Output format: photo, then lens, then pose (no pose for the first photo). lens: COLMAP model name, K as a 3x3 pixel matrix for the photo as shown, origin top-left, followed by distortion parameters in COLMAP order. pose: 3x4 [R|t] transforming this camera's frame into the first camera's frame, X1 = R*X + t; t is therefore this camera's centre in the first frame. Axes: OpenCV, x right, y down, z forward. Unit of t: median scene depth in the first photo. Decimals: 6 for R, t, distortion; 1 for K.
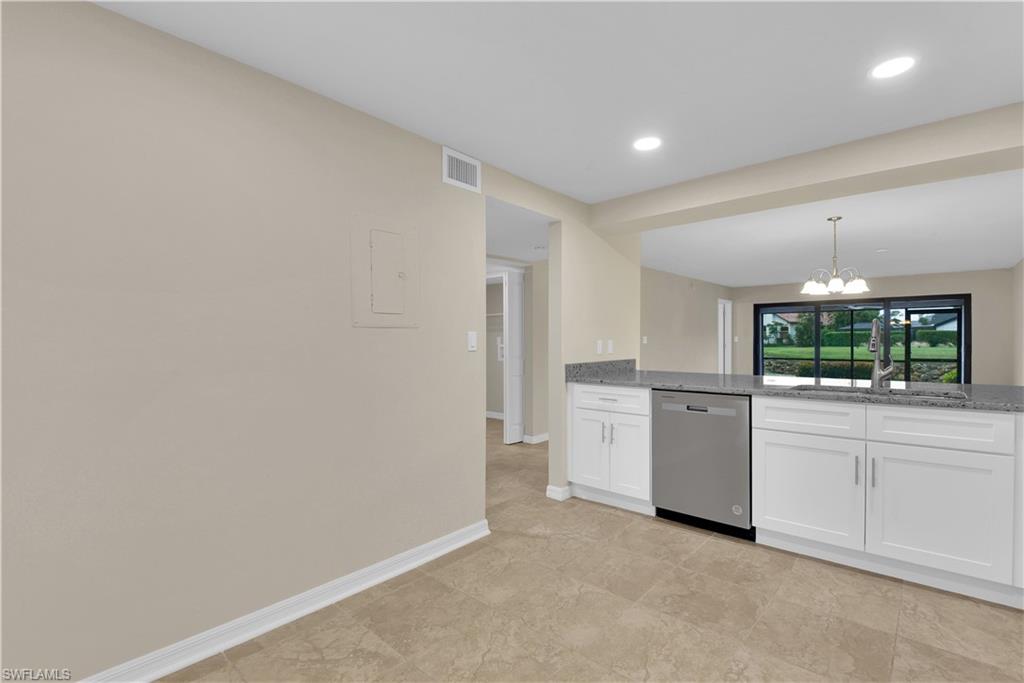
lens RADIAL K [[467.7, 0, 514.4], [0, 467.7, 342.0], [0, 0, 1]] dist [0.018009, -0.020554]
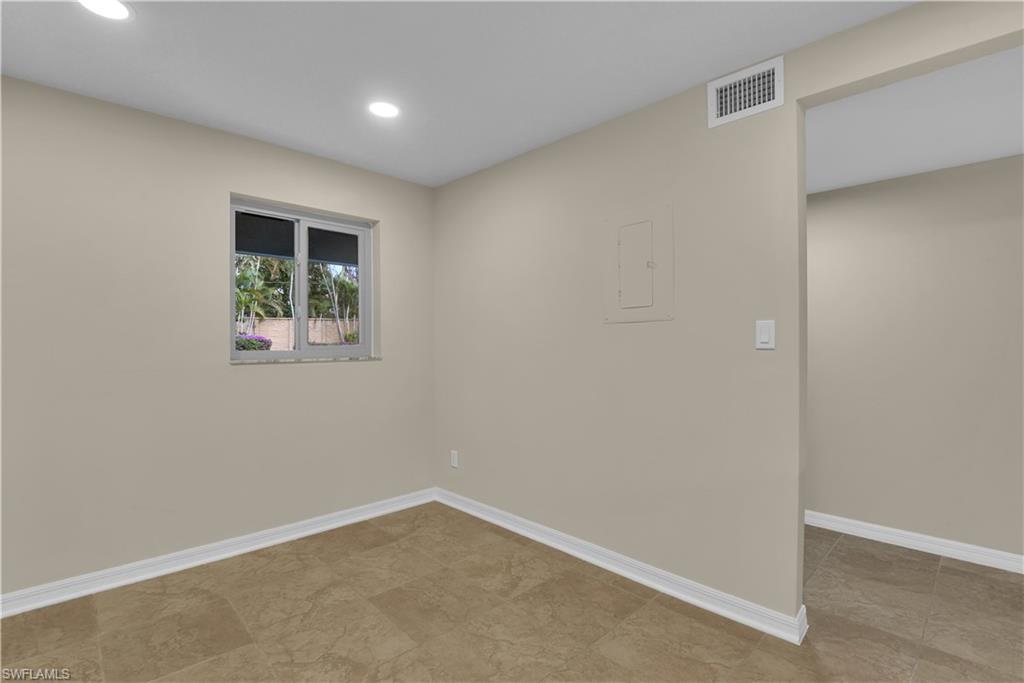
lens RADIAL K [[467.7, 0, 514.4], [0, 467.7, 342.0], [0, 0, 1]] dist [0.018009, -0.020554]
pose [[-0.065620, -0.003533, -0.997838, 0.737278], [0.001982, 0.999991, -0.003671, 0.014235], [0.997843, -0.002218, -0.065612, 0.836002]]
